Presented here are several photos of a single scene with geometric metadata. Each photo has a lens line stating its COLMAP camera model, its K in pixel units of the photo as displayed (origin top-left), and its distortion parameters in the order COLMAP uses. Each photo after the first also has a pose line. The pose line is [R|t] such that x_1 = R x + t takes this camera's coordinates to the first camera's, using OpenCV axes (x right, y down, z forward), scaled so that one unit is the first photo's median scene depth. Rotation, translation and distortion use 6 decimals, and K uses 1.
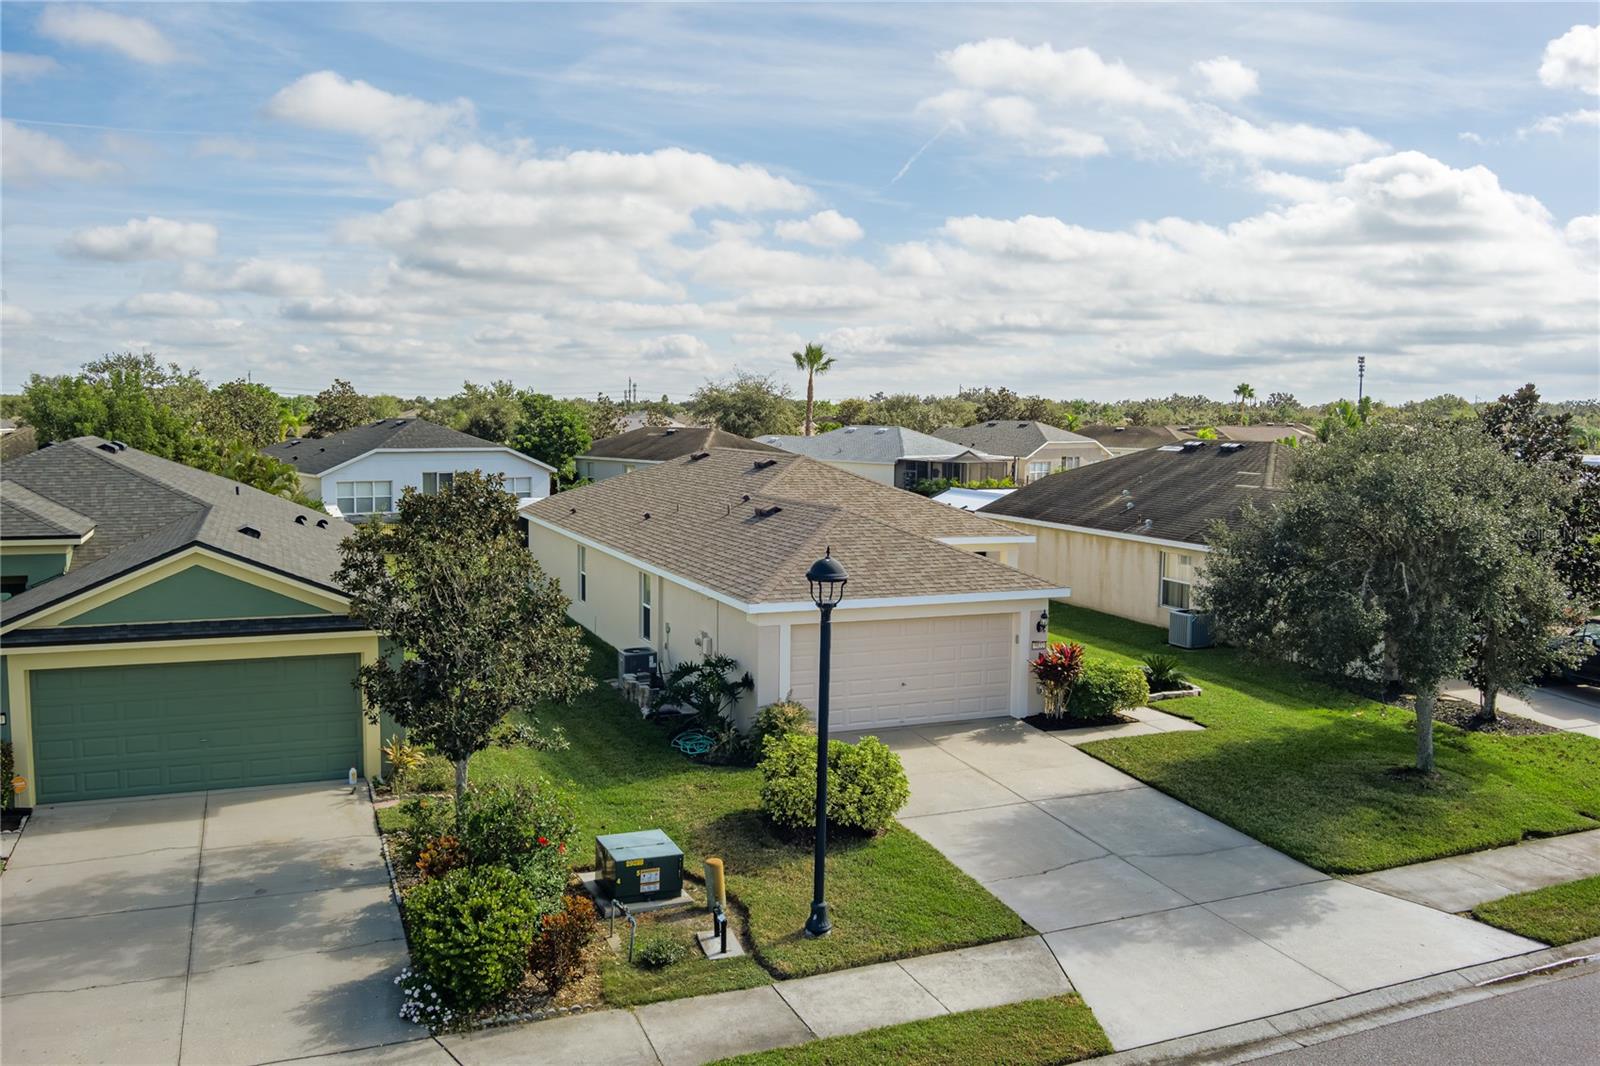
lens RADIAL K [[1329.2, 0, 785.4], [0, 1329.2, 520.3], [0, 0, 1]] dist [-0.072159, 0.025262]
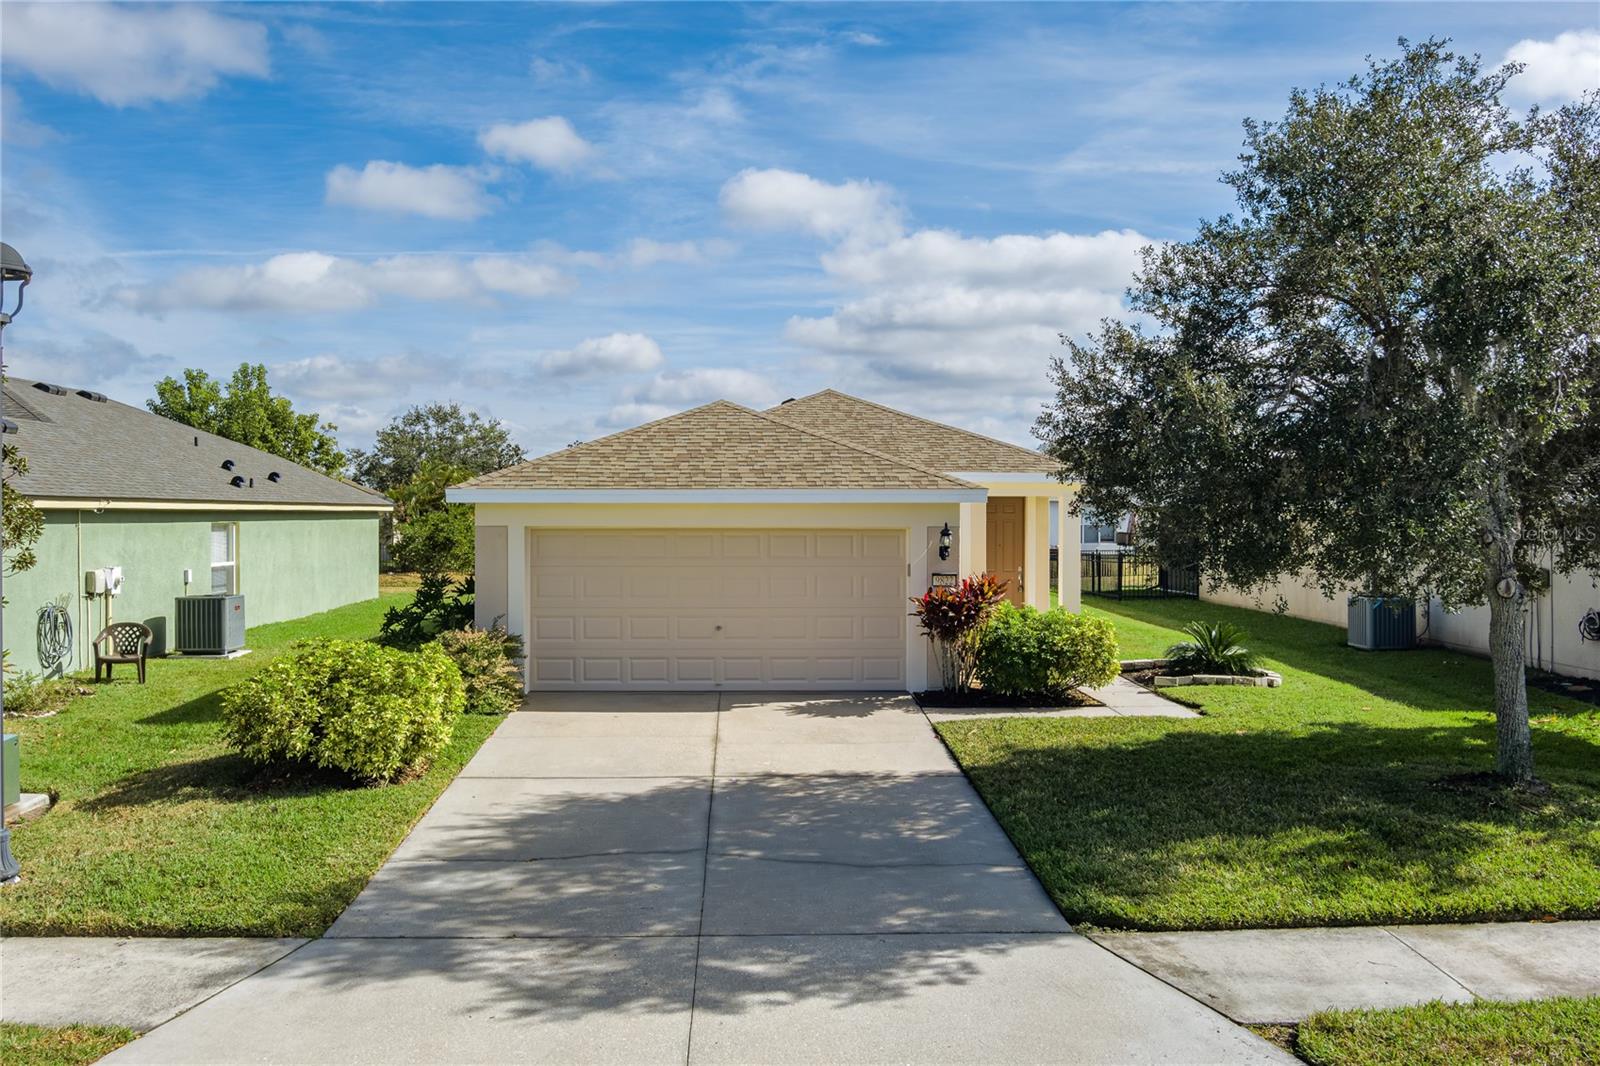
lens RADIAL K [[1329.2, 0, 753.0], [0, 1329.2, 511.6], [0, 0, 1]] dist [-0.072159, 0.025262]
pose [[0.927325, -0.013530, -0.374012, 0.481129], [-0.020268, 0.996064, -0.086287, 0.163955], [0.373708, 0.087597, 0.923401, 0.500496]]
